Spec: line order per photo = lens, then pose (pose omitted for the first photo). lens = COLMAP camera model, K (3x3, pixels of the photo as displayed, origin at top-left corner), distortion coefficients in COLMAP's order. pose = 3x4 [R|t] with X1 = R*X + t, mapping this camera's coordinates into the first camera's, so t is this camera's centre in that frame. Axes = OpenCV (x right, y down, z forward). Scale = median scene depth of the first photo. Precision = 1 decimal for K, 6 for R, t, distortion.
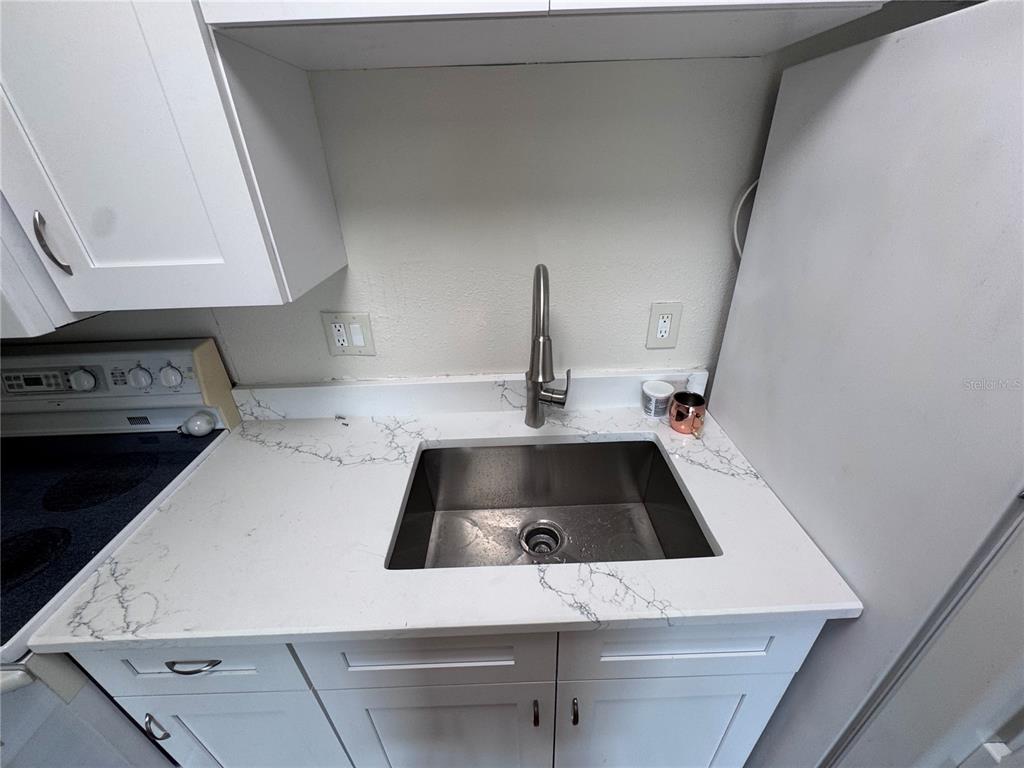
lens RADIAL K [[408.8, 0, 512.0], [0, 408.8, 384.0], [0, 0, 1]] dist [-0.002249, -0.000053]
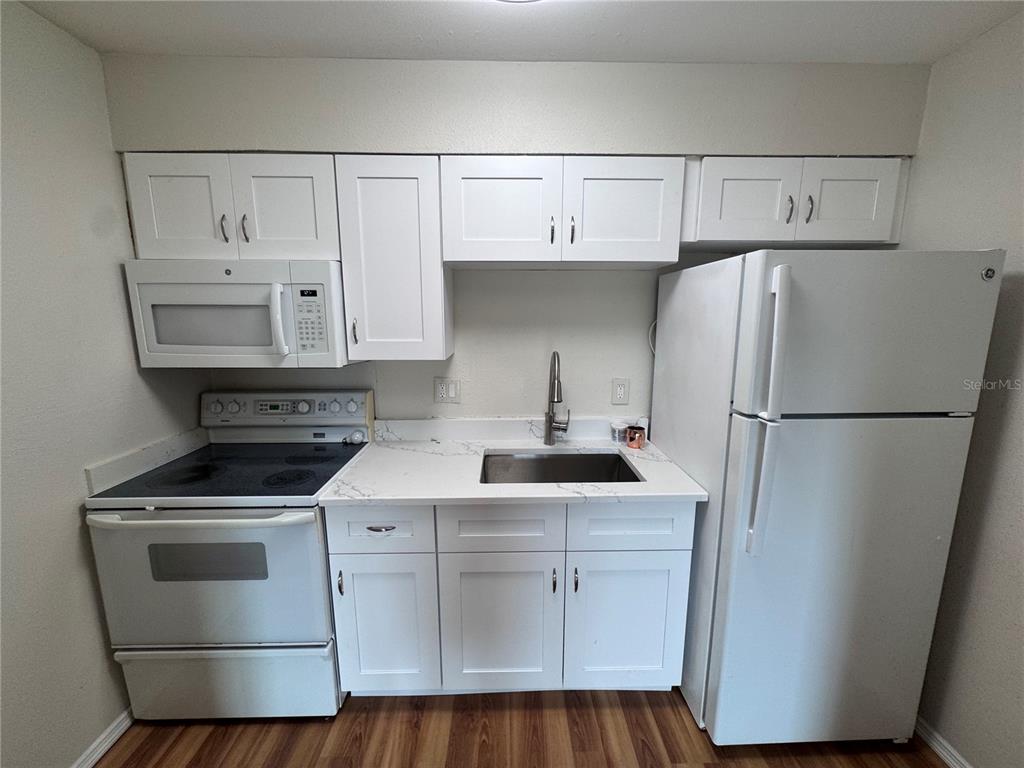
lens RADIAL K [[408.8, 0, 512.0], [0, 408.8, 384.0], [0, 0, 1]] dist [-0.002249, -0.000053]
pose [[0.999533, 0.030393, 0.003264, -0.122487], [-0.027696, 0.945650, -0.324004, 0.444094], [-0.012934, 0.323763, 0.946050, -0.749532]]
